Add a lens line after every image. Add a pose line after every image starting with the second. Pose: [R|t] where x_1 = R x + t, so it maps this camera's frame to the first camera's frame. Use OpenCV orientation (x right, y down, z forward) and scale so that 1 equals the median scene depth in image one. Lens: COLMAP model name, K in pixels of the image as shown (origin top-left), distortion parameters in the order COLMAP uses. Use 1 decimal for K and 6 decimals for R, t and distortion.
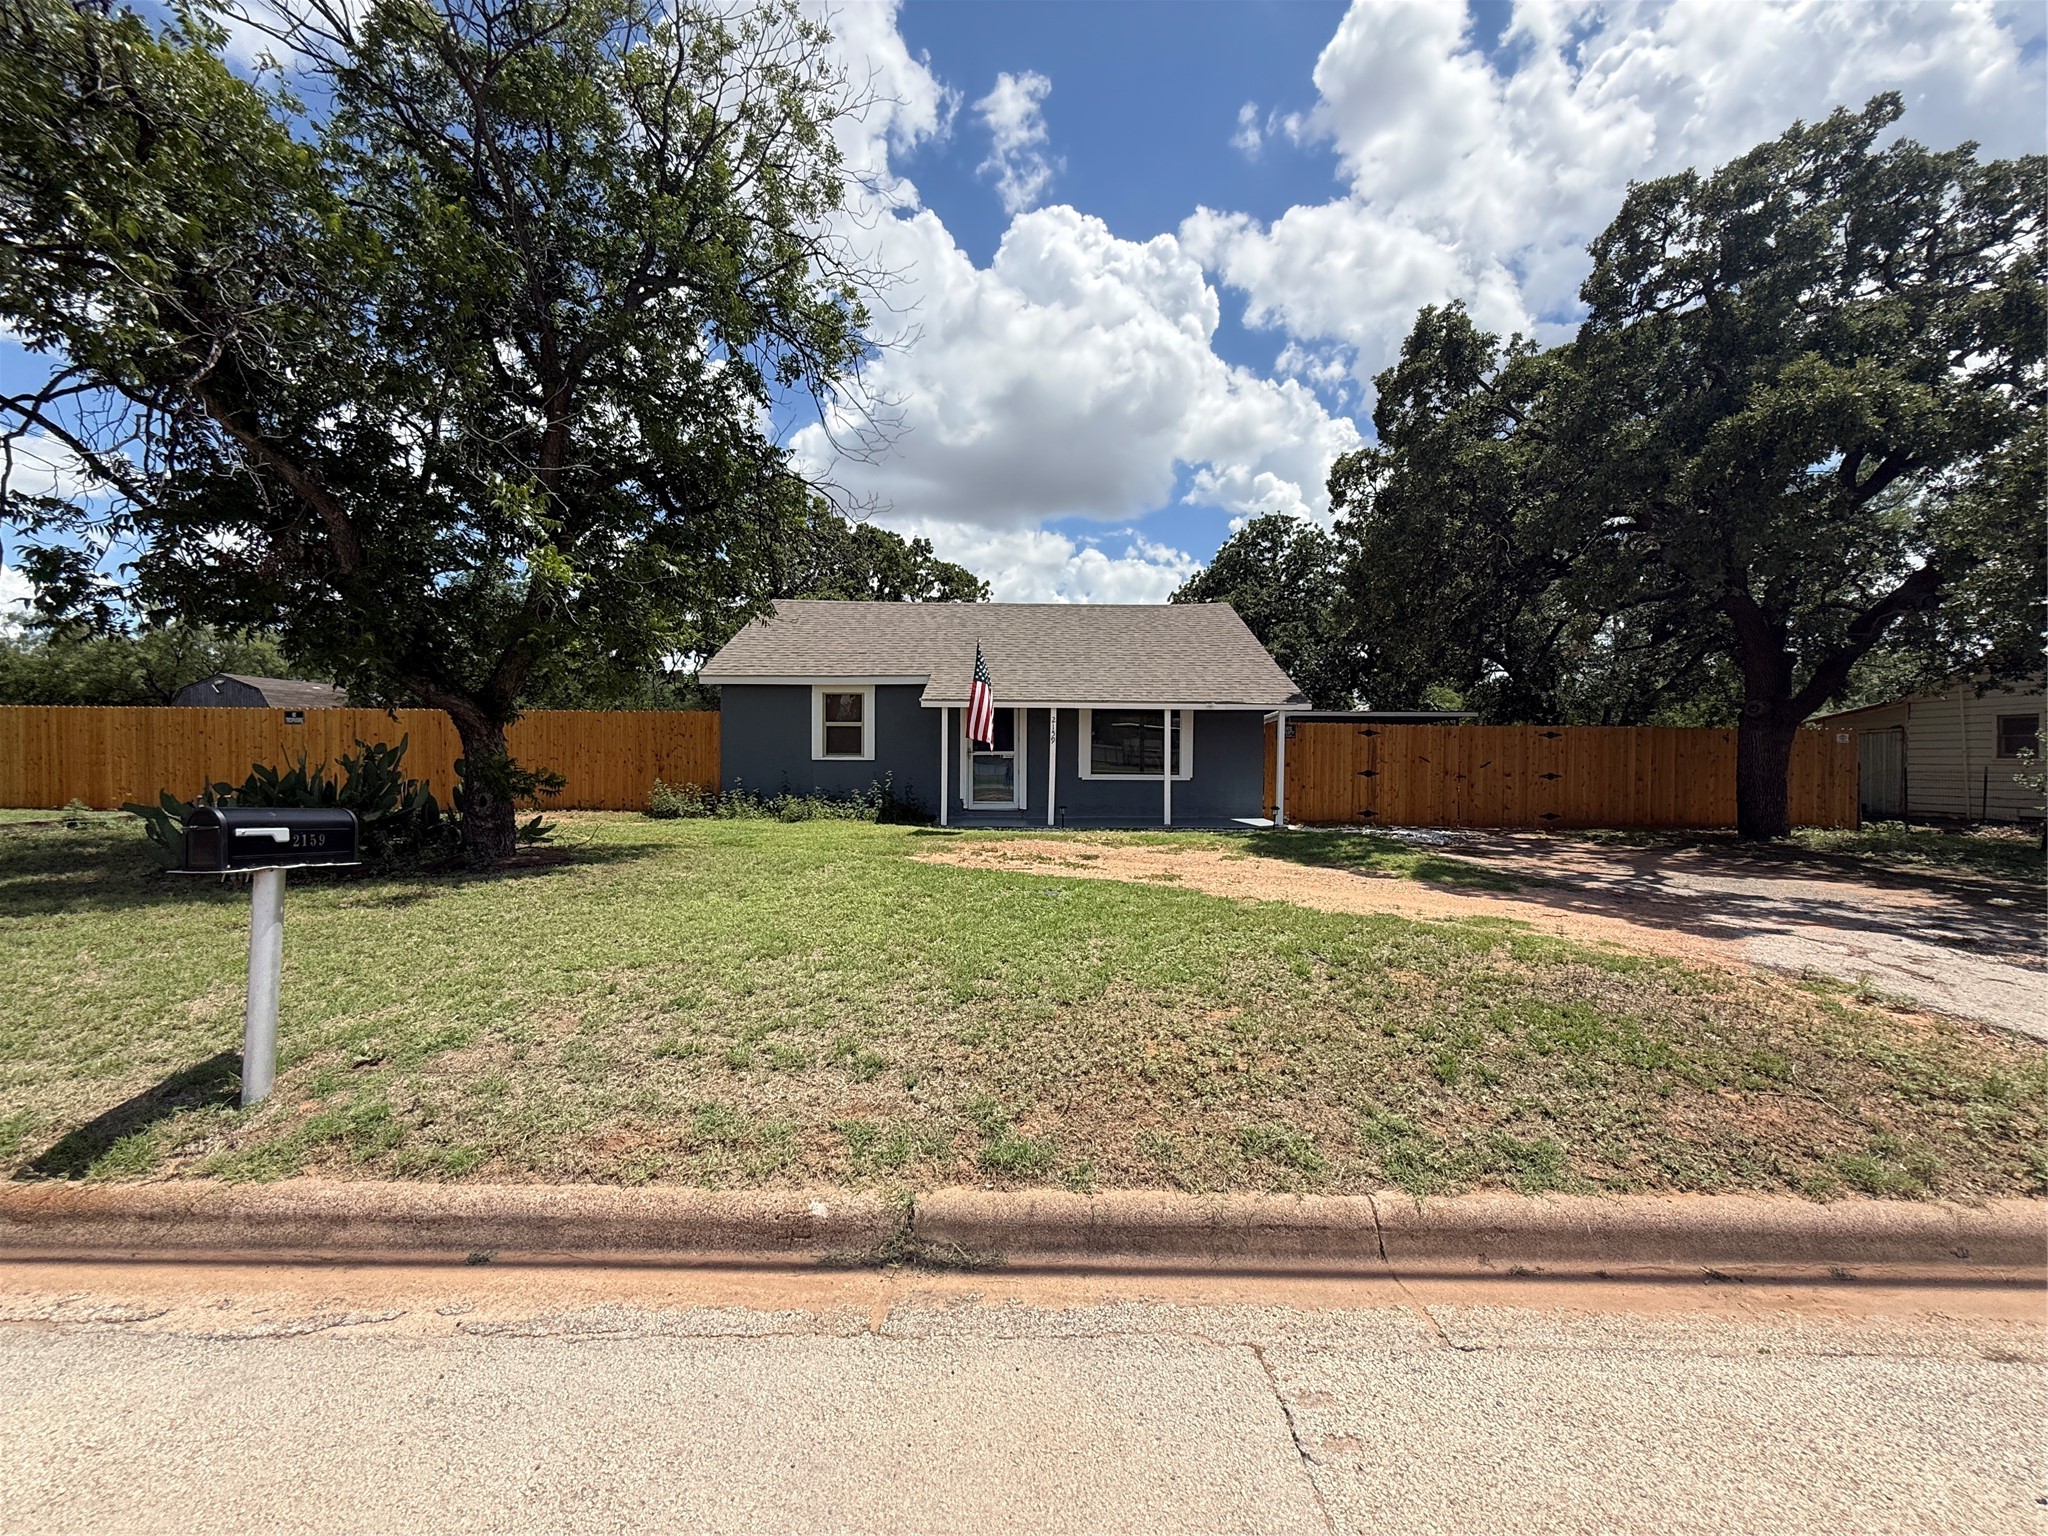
lens RADIAL K [[818.8, 0, 1028.1], [0, 818.8, 769.8], [0, 0, 1]] dist [0.001622, 0.000166]
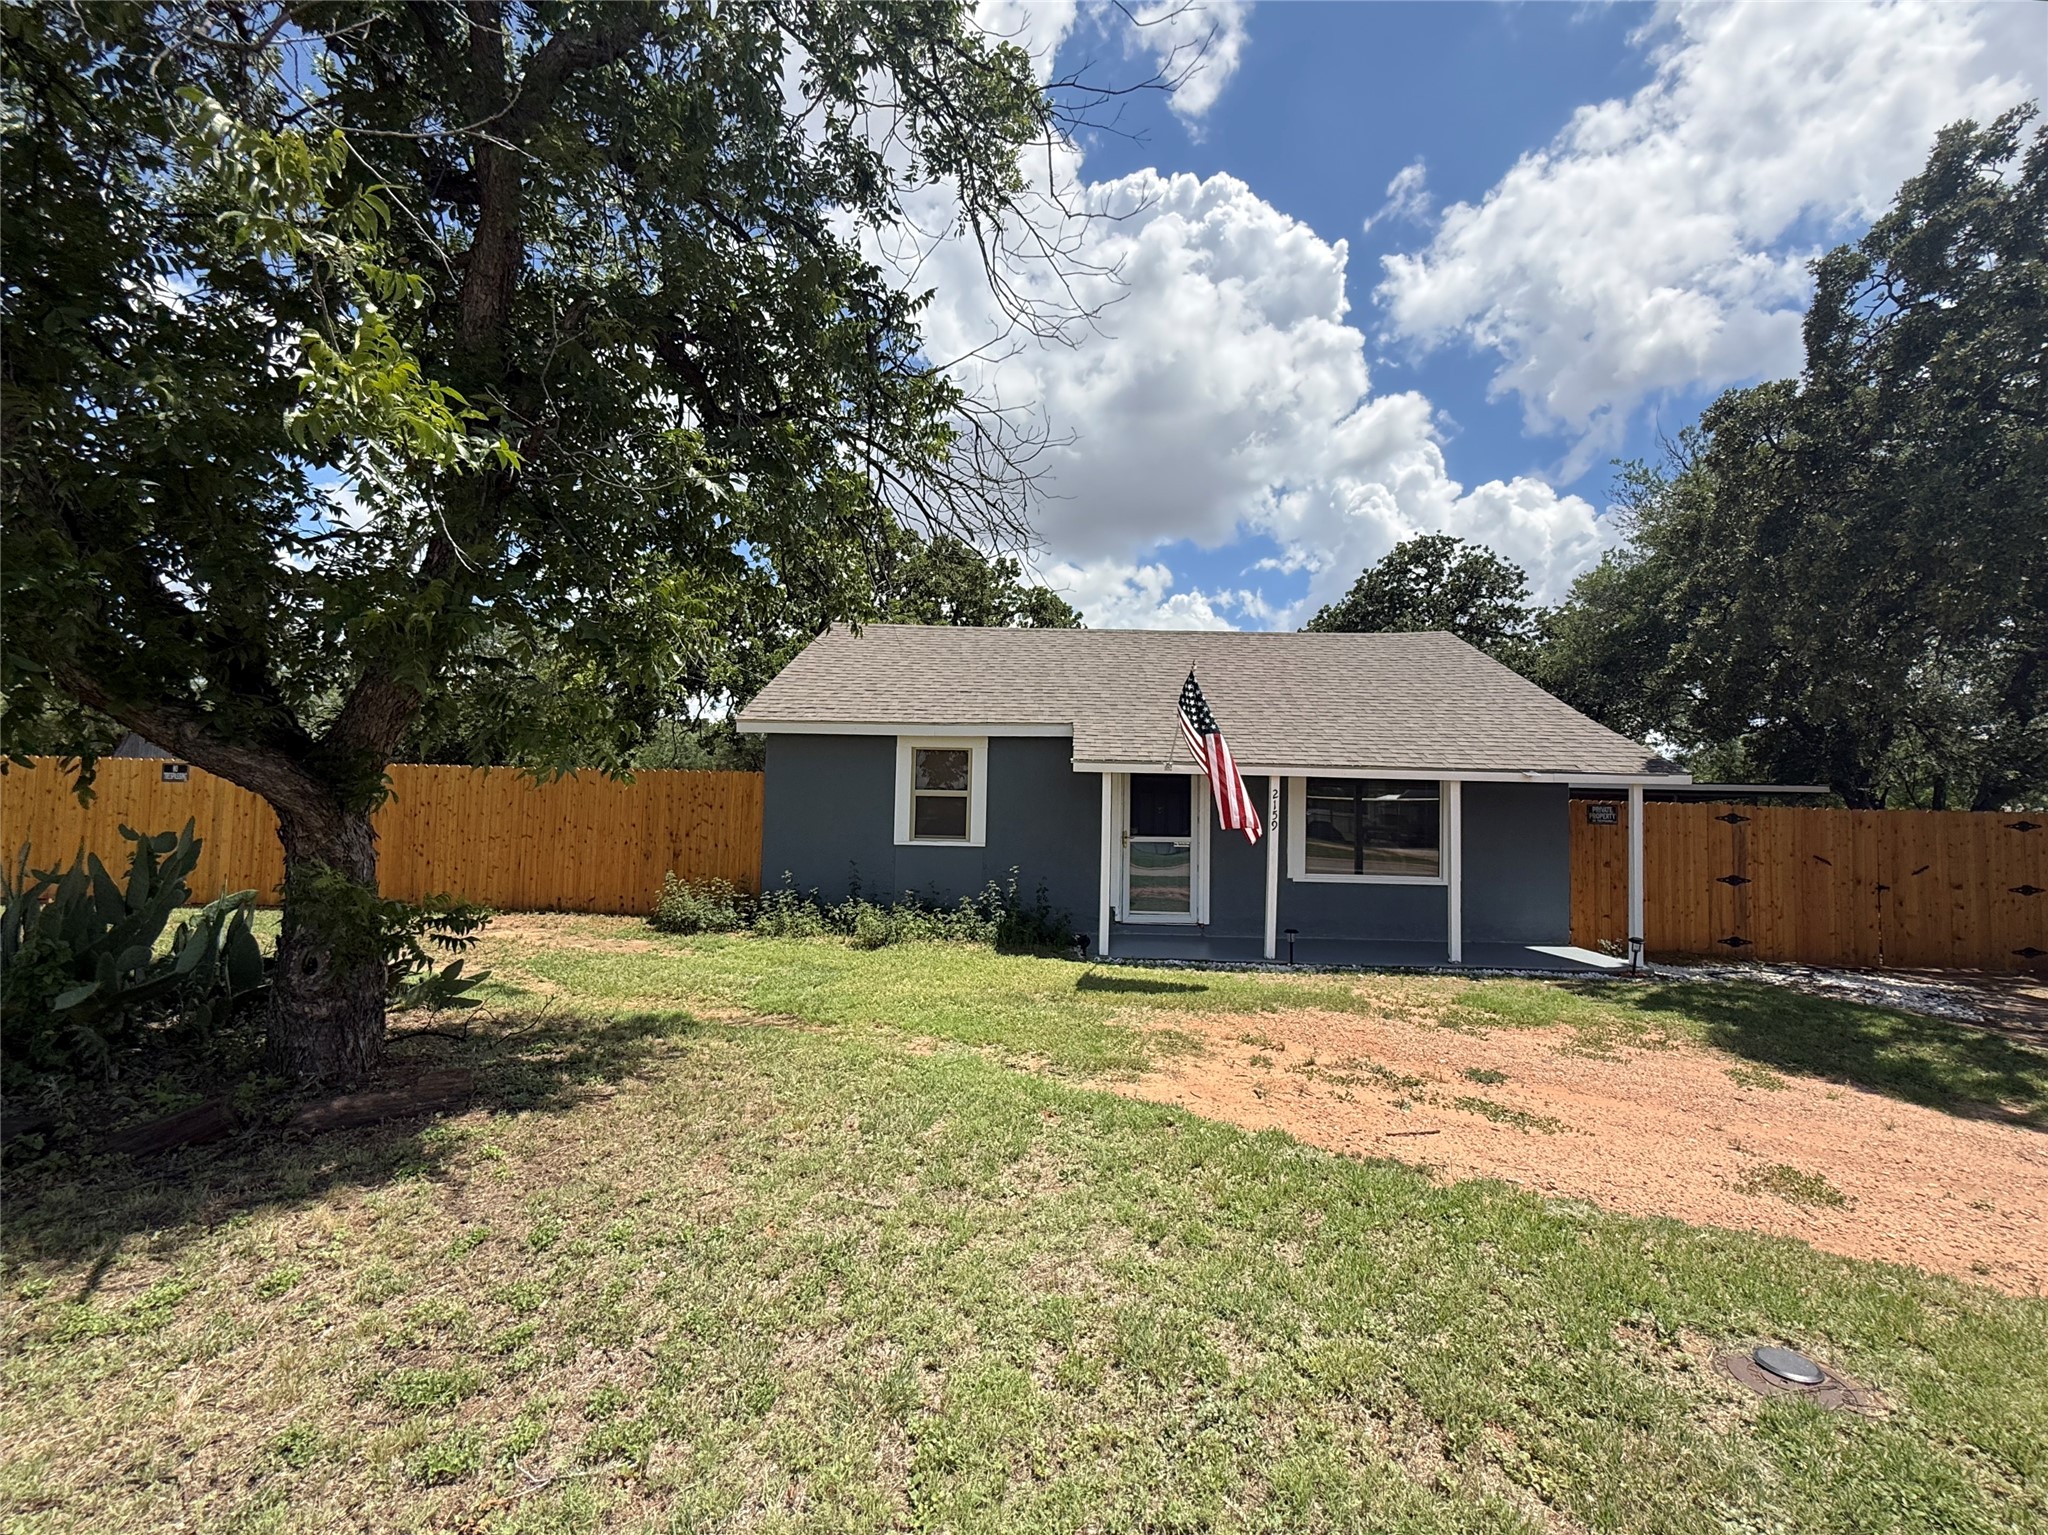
lens RADIAL K [[861.6, 0, 1024.8], [0, 861.6, 765.0], [0, 0, 1]] dist [-0.003087, 0.000059]
pose [[0.998980, 0.013797, -0.042999, -0.125099], [-0.016894, 0.997223, -0.072532, -0.028224], [0.041879, 0.073184, 0.996439, 0.284311]]
